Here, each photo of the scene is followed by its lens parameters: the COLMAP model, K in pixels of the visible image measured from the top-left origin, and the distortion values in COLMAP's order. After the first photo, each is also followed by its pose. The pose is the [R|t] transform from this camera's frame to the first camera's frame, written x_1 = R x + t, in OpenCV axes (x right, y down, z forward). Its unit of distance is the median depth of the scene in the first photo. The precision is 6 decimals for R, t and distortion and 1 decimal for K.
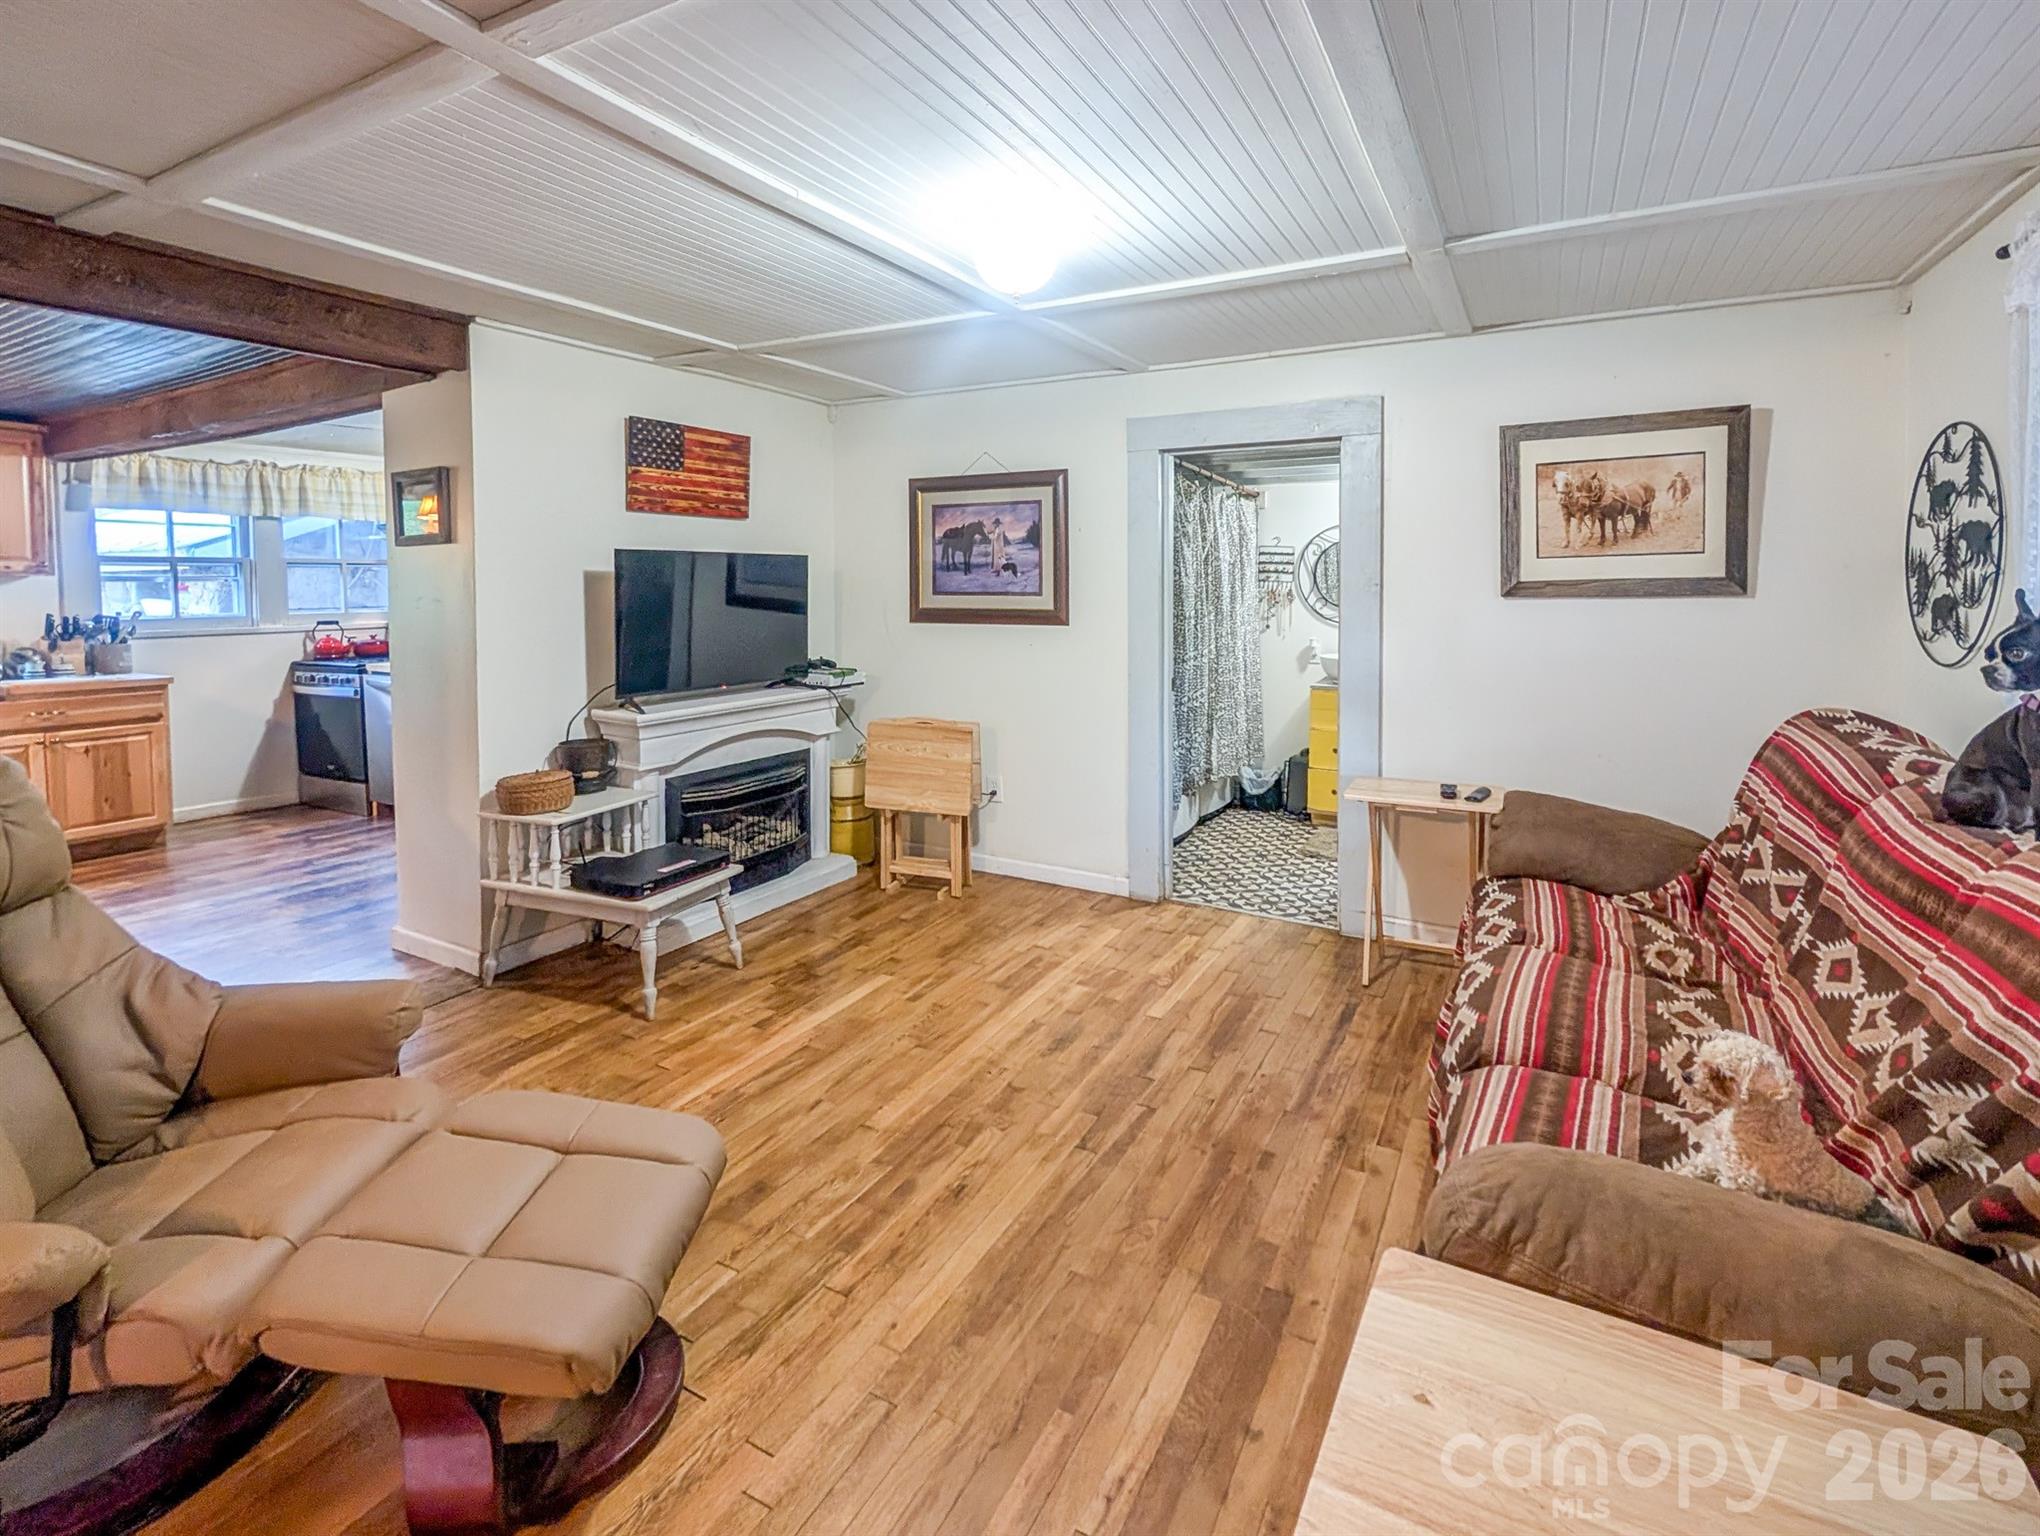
lens RADIAL K [[924.3, 0, 1056.4], [0, 924.3, 621.4], [0, 0, 1]] dist [-0.000742, 0.000325]
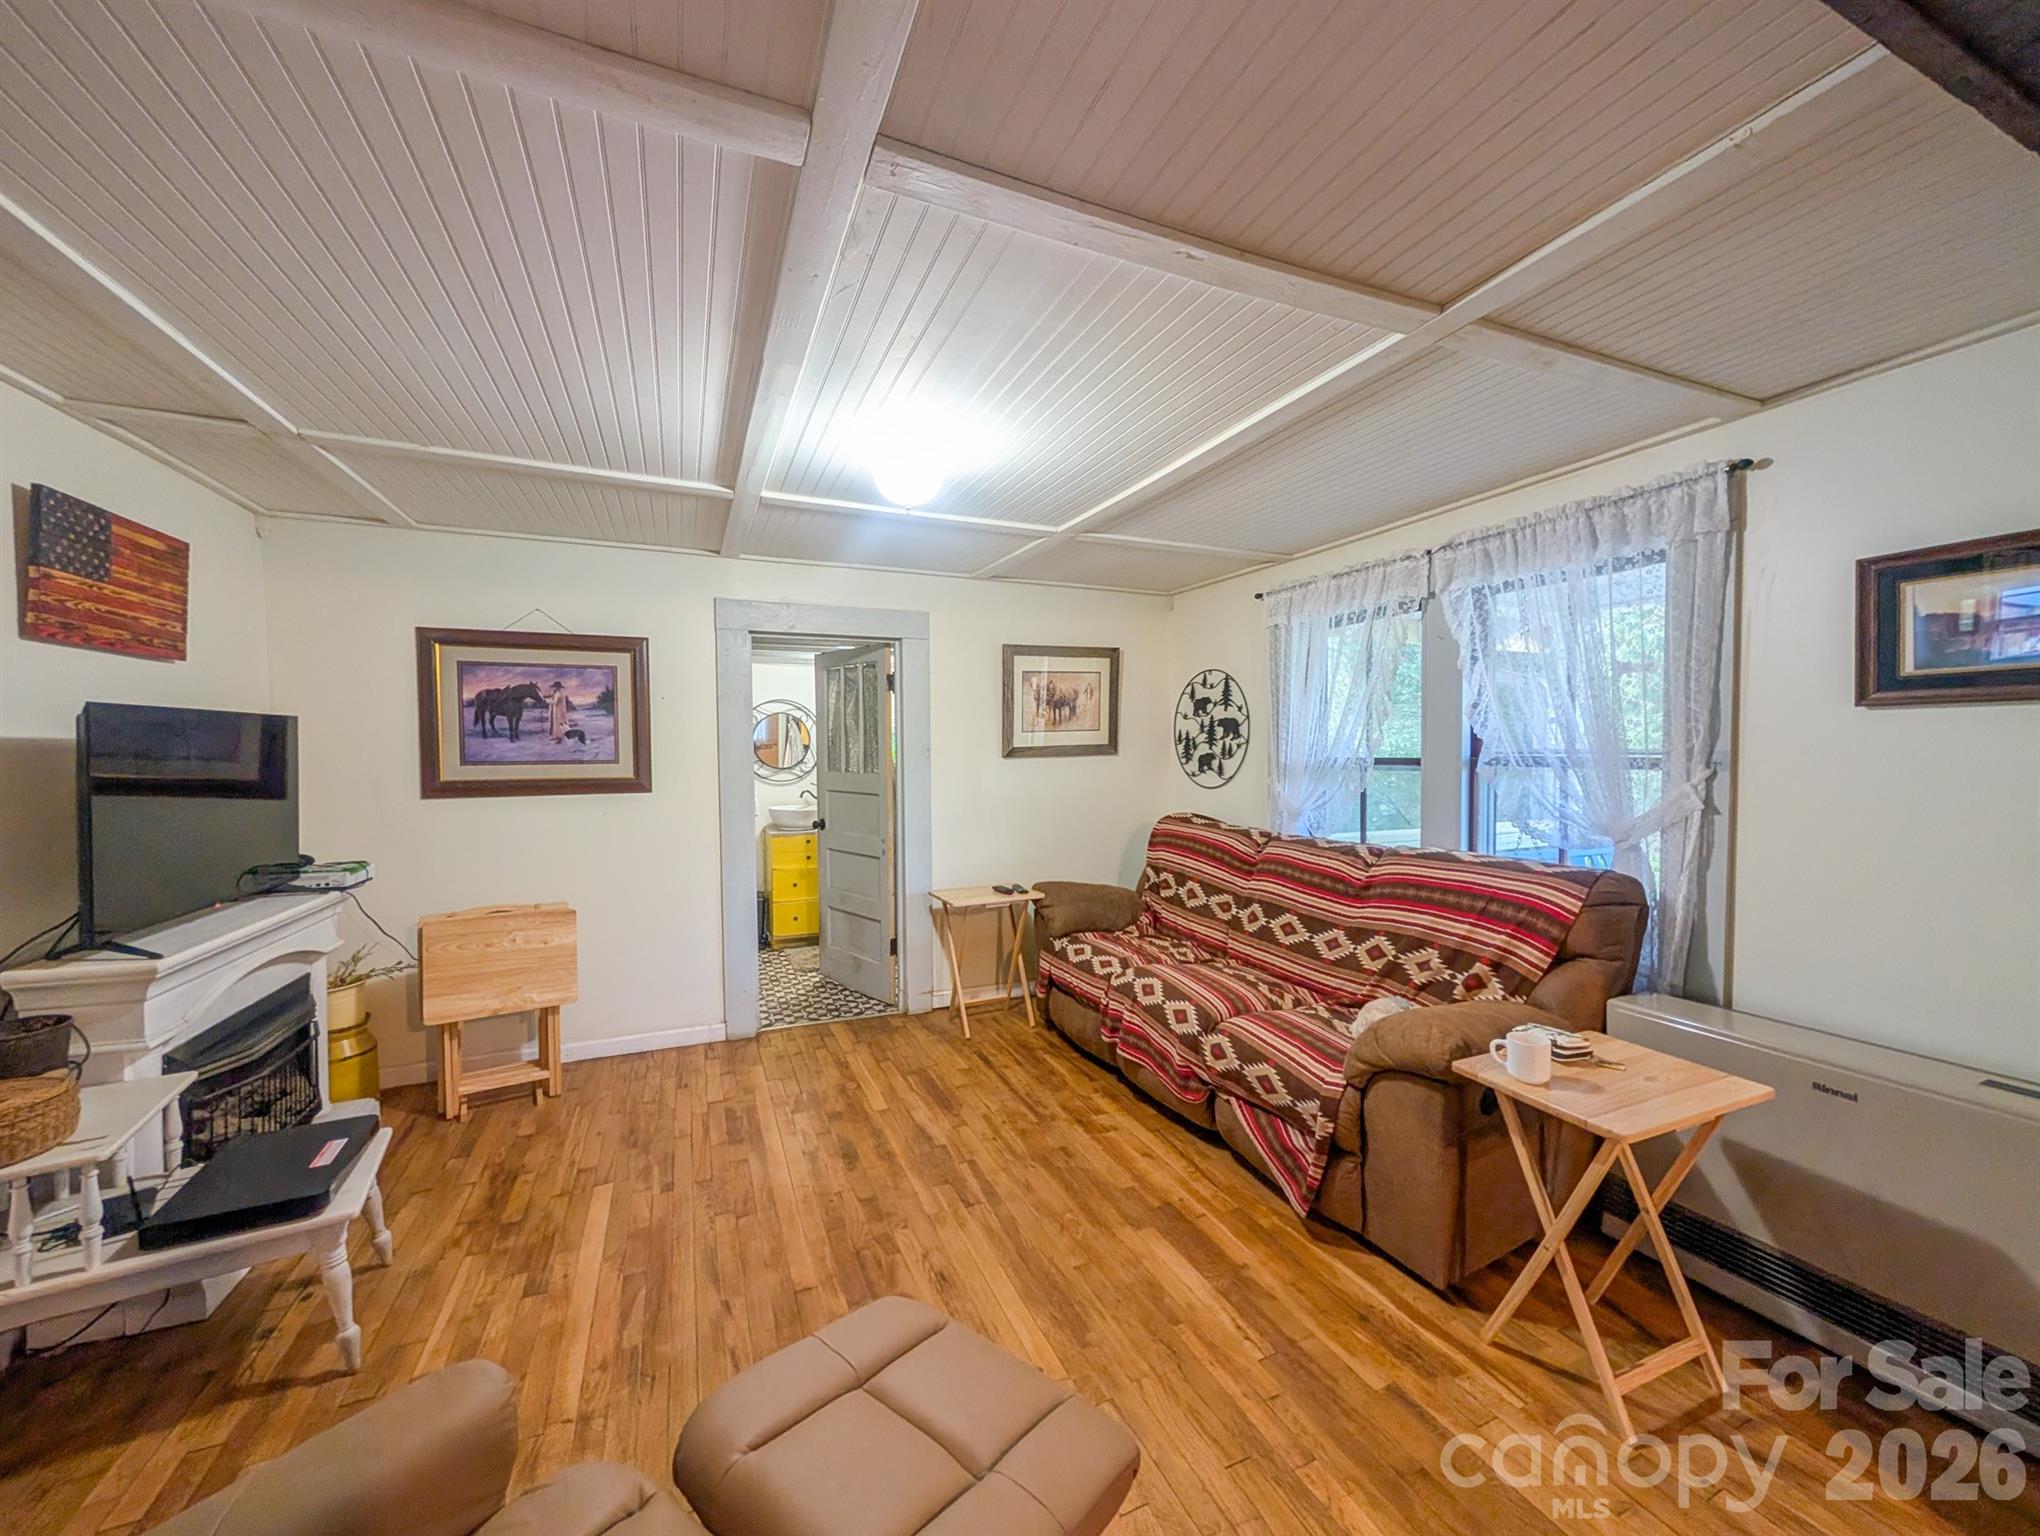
lens RADIAL K [[781.4, 0, 1011.3], [0, 781.4, 772.1], [0, 0, 1]] dist [0.000004, 0.000105]
pose [[0.629916, -0.029839, 0.776090, -0.456199], [0.035935, 0.999311, 0.009255, -0.012925], [-0.775832, 0.022059, 0.630554, 0.174125]]
